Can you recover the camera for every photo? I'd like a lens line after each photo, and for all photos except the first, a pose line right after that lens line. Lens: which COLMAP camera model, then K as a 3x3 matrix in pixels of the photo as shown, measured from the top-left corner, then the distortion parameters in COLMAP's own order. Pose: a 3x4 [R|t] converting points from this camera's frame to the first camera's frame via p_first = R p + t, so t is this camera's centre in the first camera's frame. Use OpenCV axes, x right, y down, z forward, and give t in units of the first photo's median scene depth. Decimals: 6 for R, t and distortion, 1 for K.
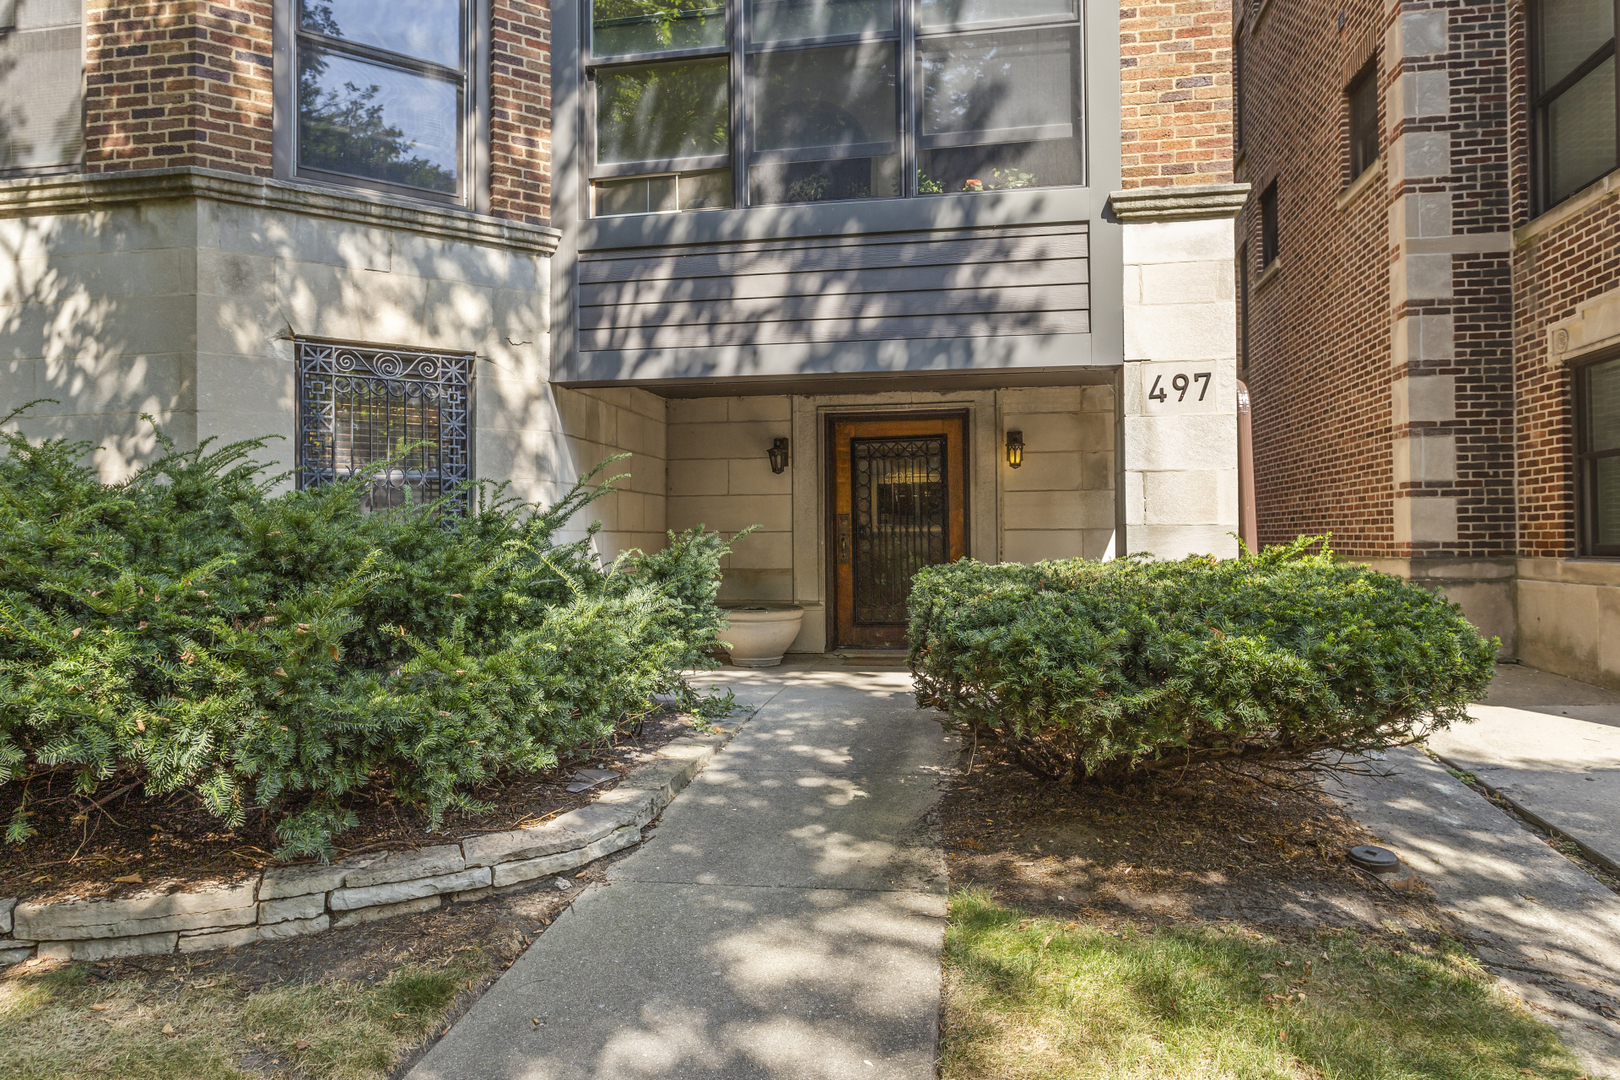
lens RADIAL K [[1044.0, 0, 810.0], [0, 1044.0, 540.0], [0, 0, 1]] dist [0.005730, -0.001362]
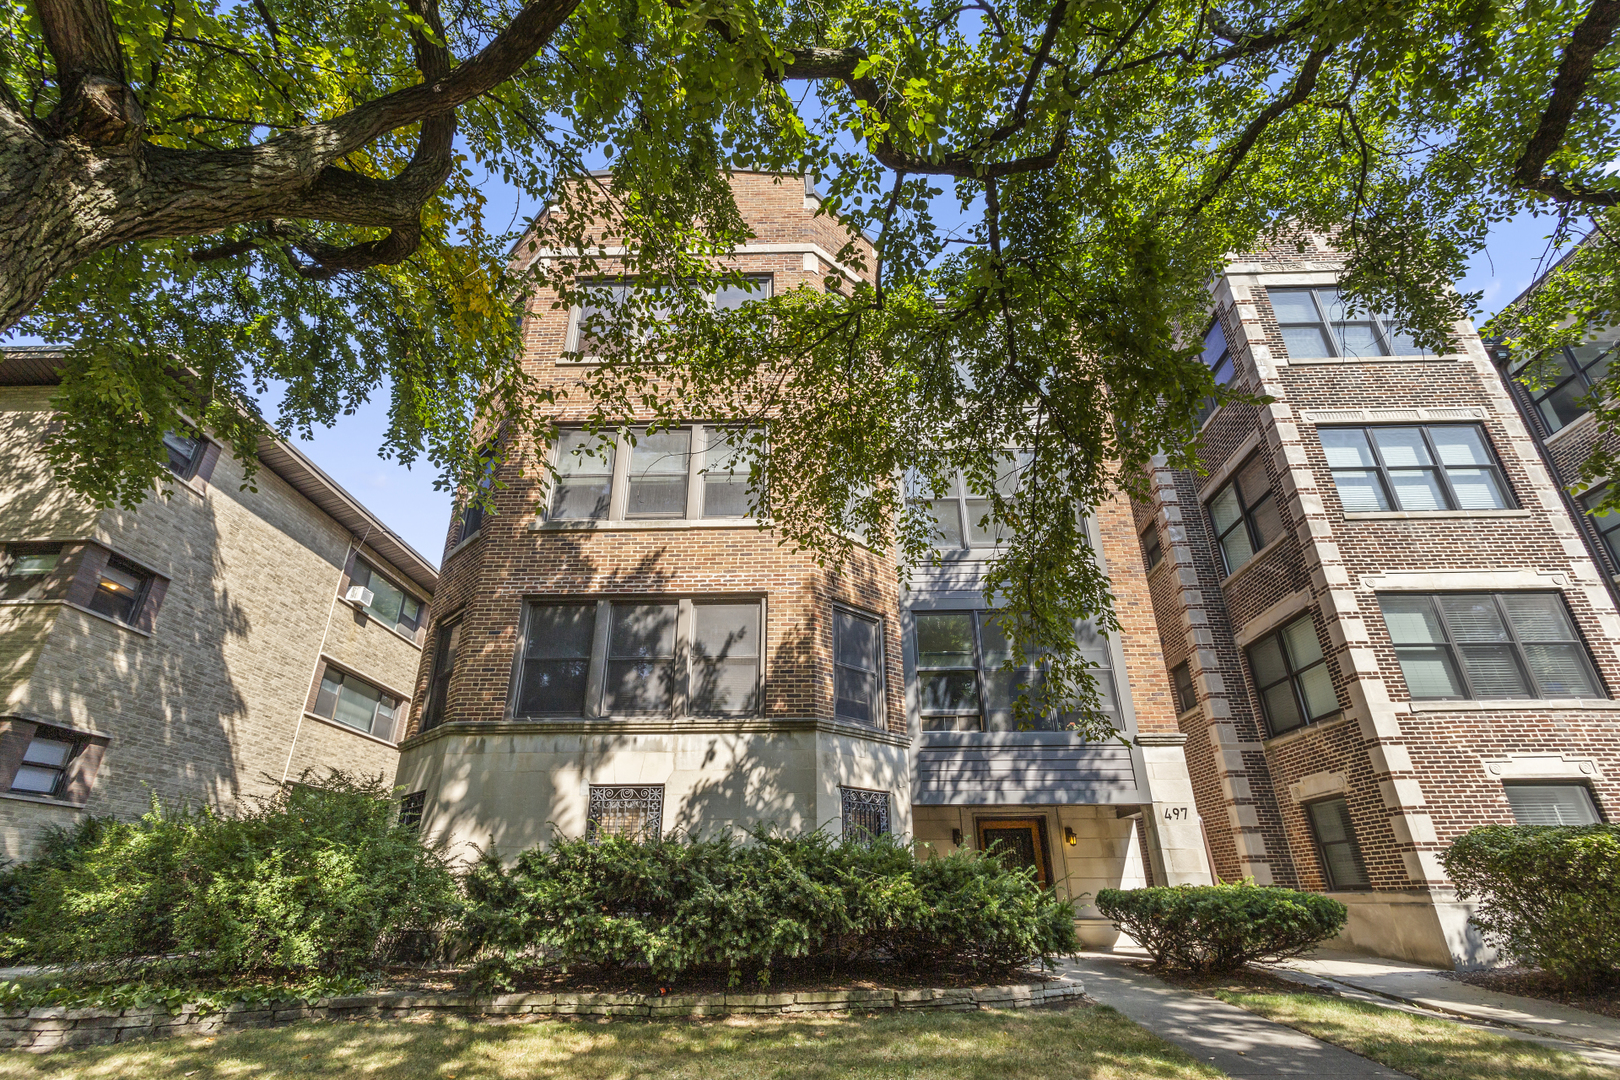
lens RADIAL K [[770.2, 0, 808.5], [0, 770.2, 522.5], [0, 0, 1]] dist [-0.006338, 0.000123]
pose [[0.989250, 0.067822, 0.129553, -0.763499], [-0.002789, 0.894529, -0.447001, 0.054350], [-0.146206, 0.441834, 0.885102, -0.775650]]
